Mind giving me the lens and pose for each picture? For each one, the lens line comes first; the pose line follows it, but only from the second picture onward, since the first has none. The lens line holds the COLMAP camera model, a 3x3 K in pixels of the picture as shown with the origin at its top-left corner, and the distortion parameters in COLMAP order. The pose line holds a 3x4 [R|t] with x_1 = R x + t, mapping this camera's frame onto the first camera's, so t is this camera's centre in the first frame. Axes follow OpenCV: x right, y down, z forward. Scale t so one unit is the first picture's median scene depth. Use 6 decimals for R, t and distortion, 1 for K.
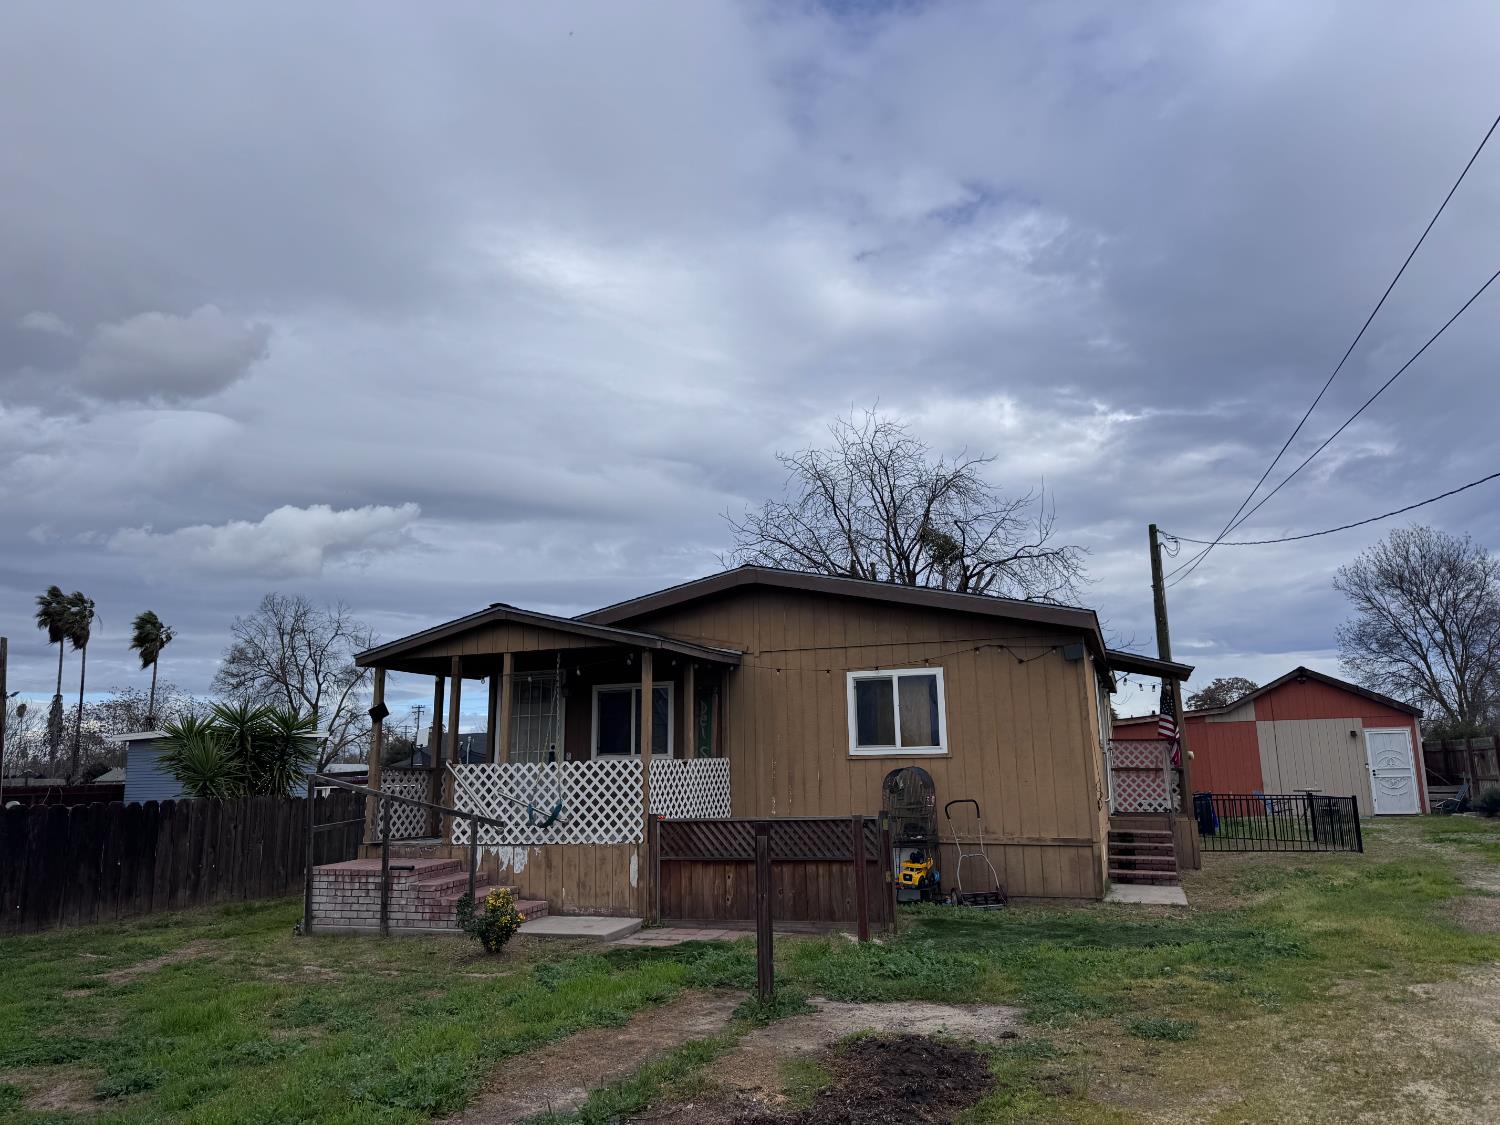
lens RADIAL K [[1024.1, 0, 748.3], [0, 1024.1, 528.4], [0, 0, 1]] dist [0.048191, -0.036669]
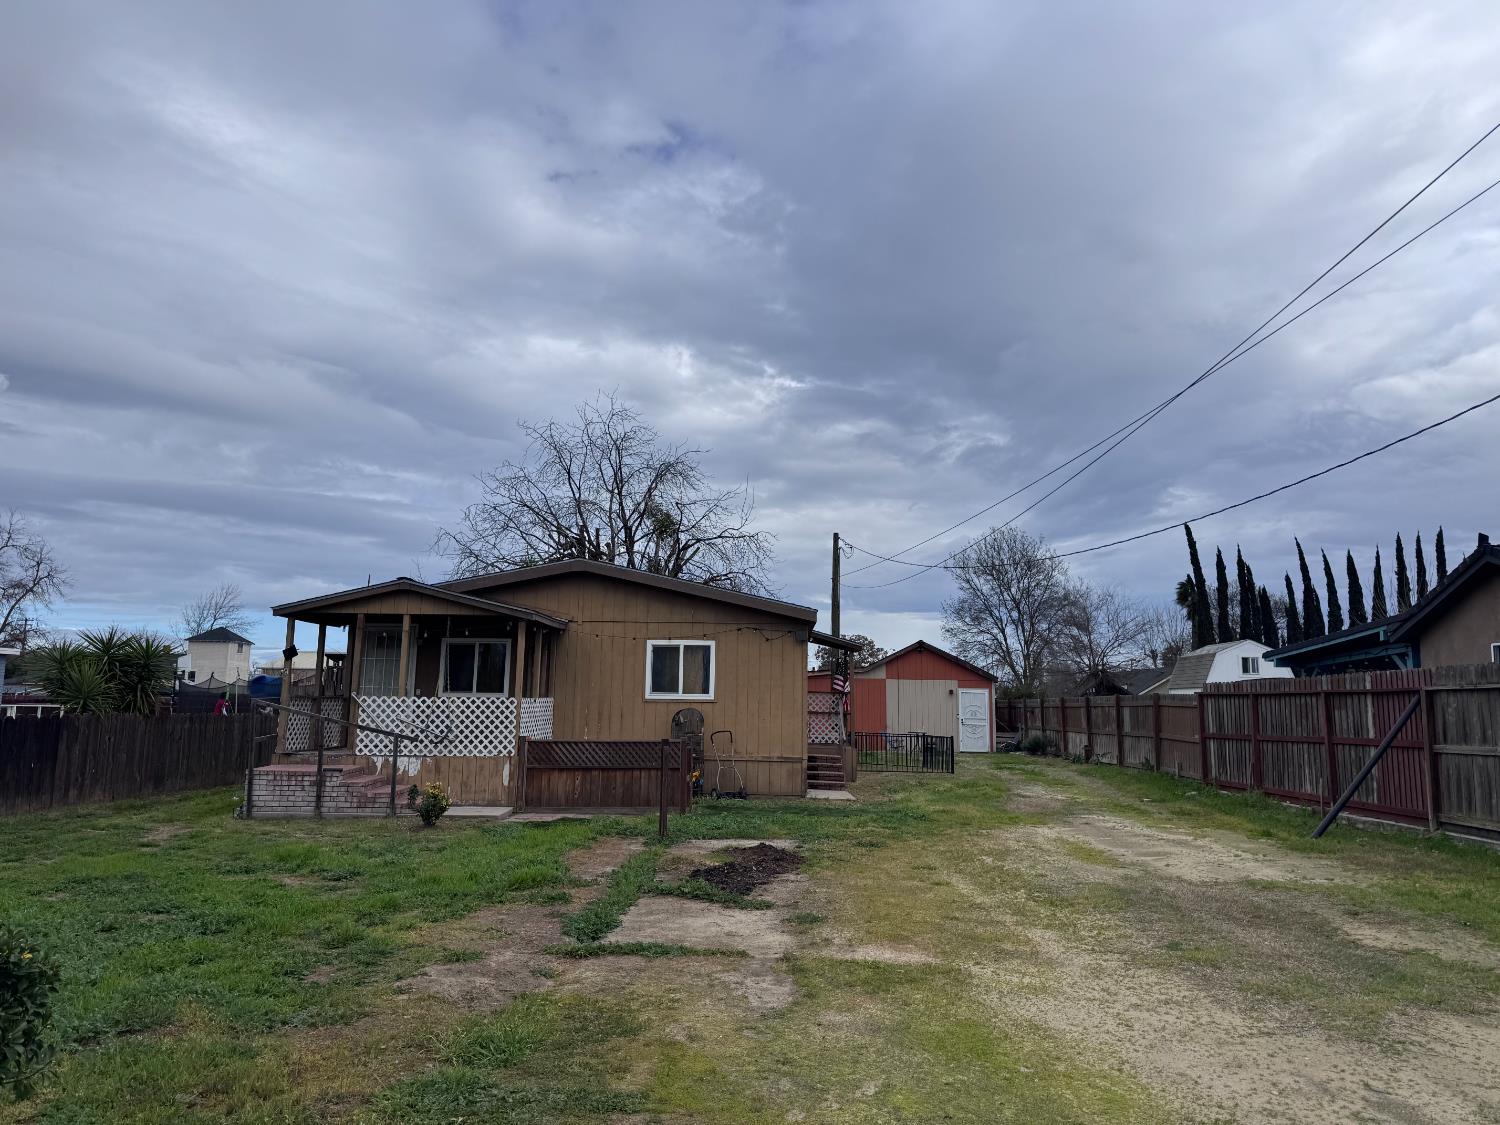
lens RADIAL K [[1041.5, 0, 750.0], [0, 1041.5, 562.5], [0, 0, 1]] dist [0.109801, -0.184220]
pose [[0.941818, 0.079515, 0.326584, -0.238860], [-0.109895, 0.991062, 0.075622, -0.084866], [-0.317652, -0.107112, 0.942138, -0.359959]]
